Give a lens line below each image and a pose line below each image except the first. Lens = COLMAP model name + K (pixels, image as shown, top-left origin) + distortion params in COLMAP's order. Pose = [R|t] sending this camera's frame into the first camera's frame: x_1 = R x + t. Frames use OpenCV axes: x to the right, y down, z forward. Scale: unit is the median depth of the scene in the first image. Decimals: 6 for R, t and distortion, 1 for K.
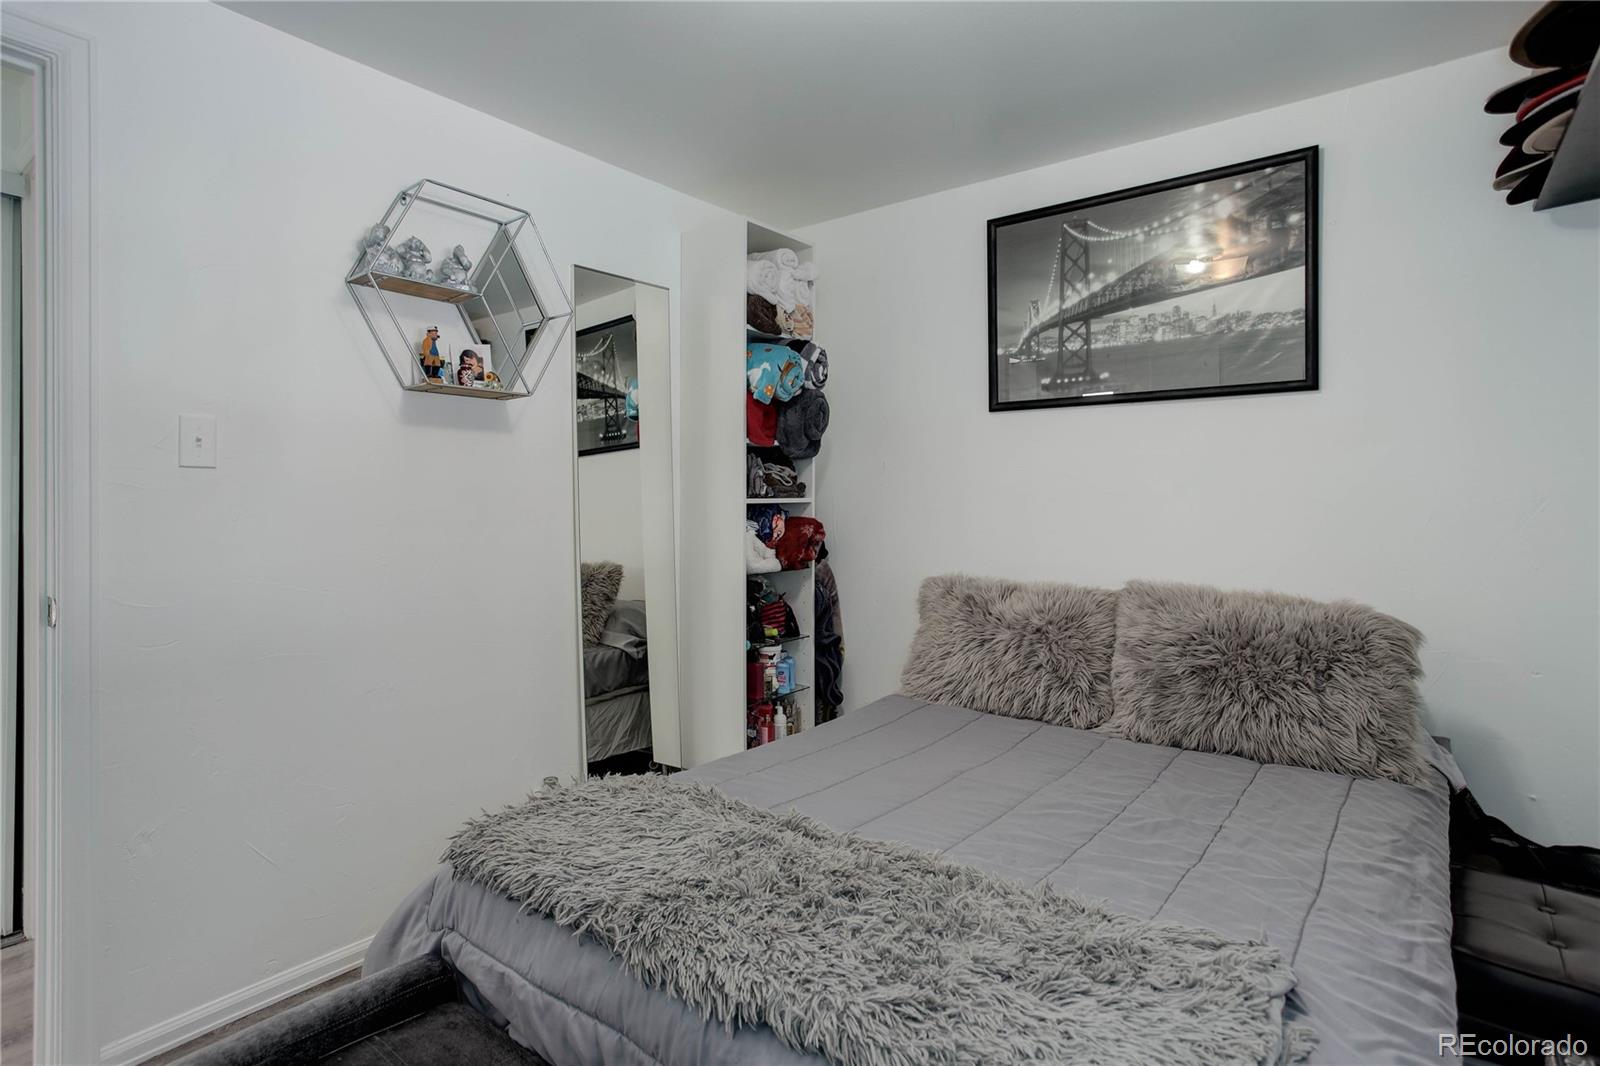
lens RADIAL K [[800.0, 0, 819.4], [0, 800.0, 499.6], [0, 0, 1]] dist [-0.014141, 0.007331]
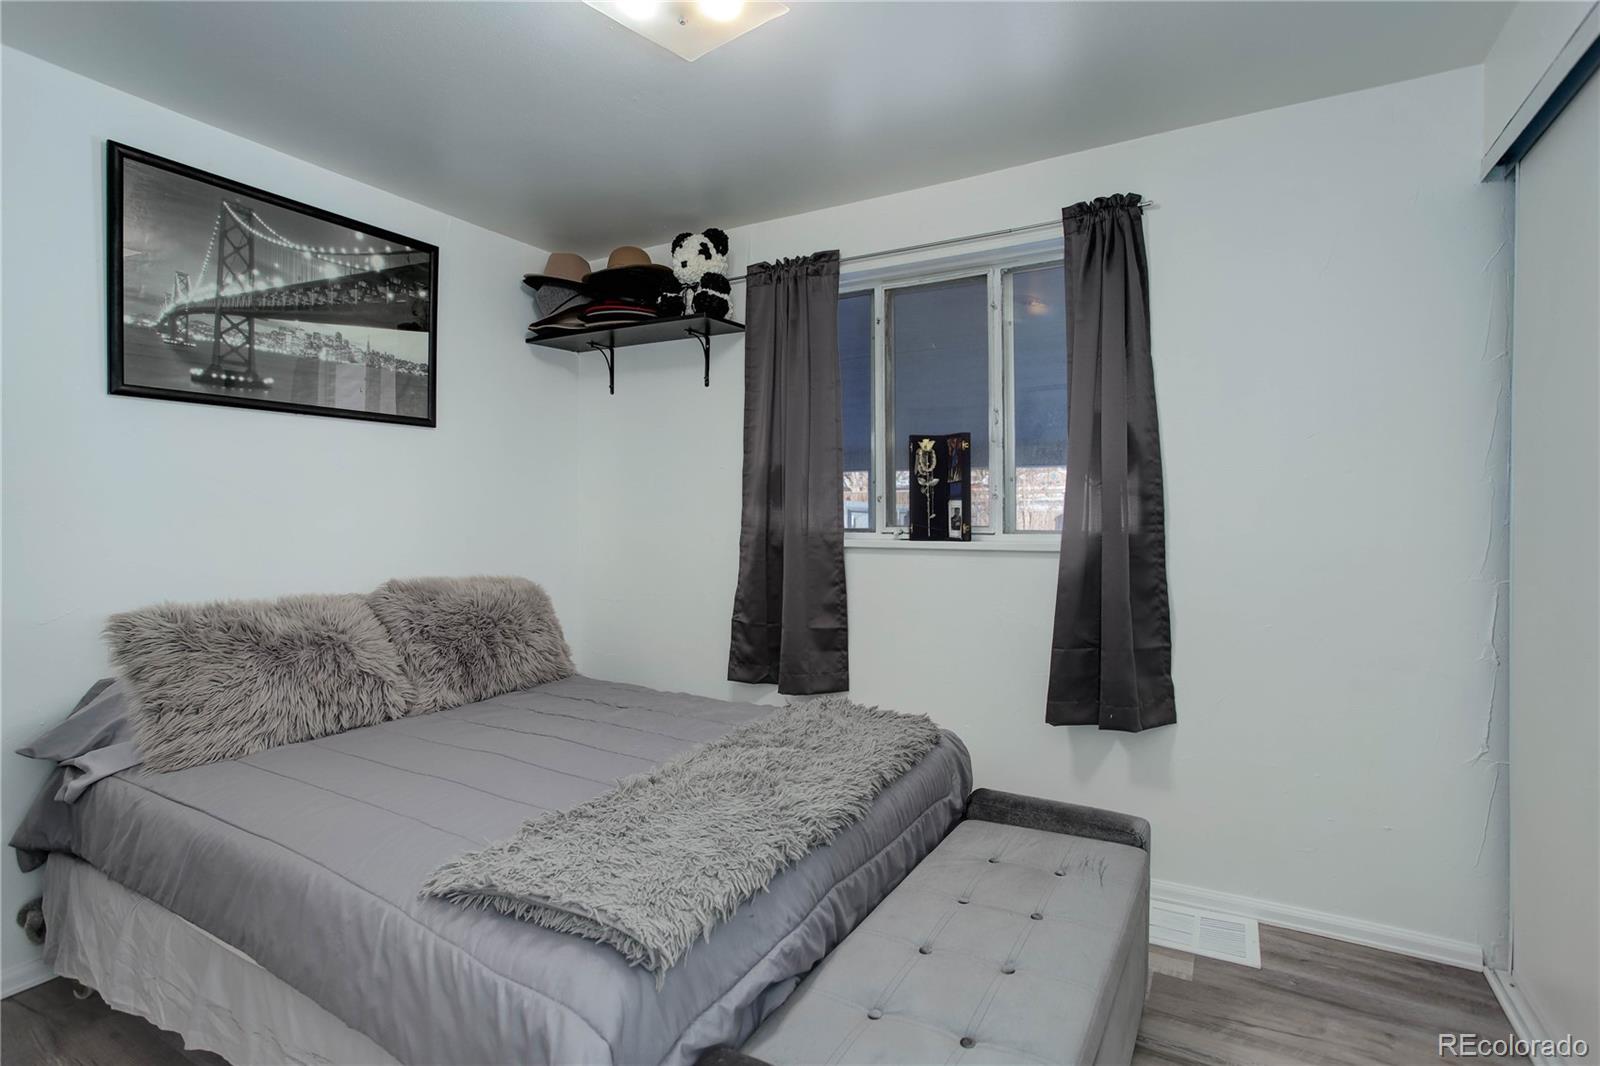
lens RADIAL K [[800.0, 0, 748.1], [0, 800.0, 509.0], [0, 0, 1]] dist [-0.014141, 0.007331]
pose [[-0.093477, -0.003340, 0.995616, -0.645674], [-0.004131, 0.999987, 0.002967, -0.005386], [-0.995613, -0.003835, -0.093490, 0.502053]]
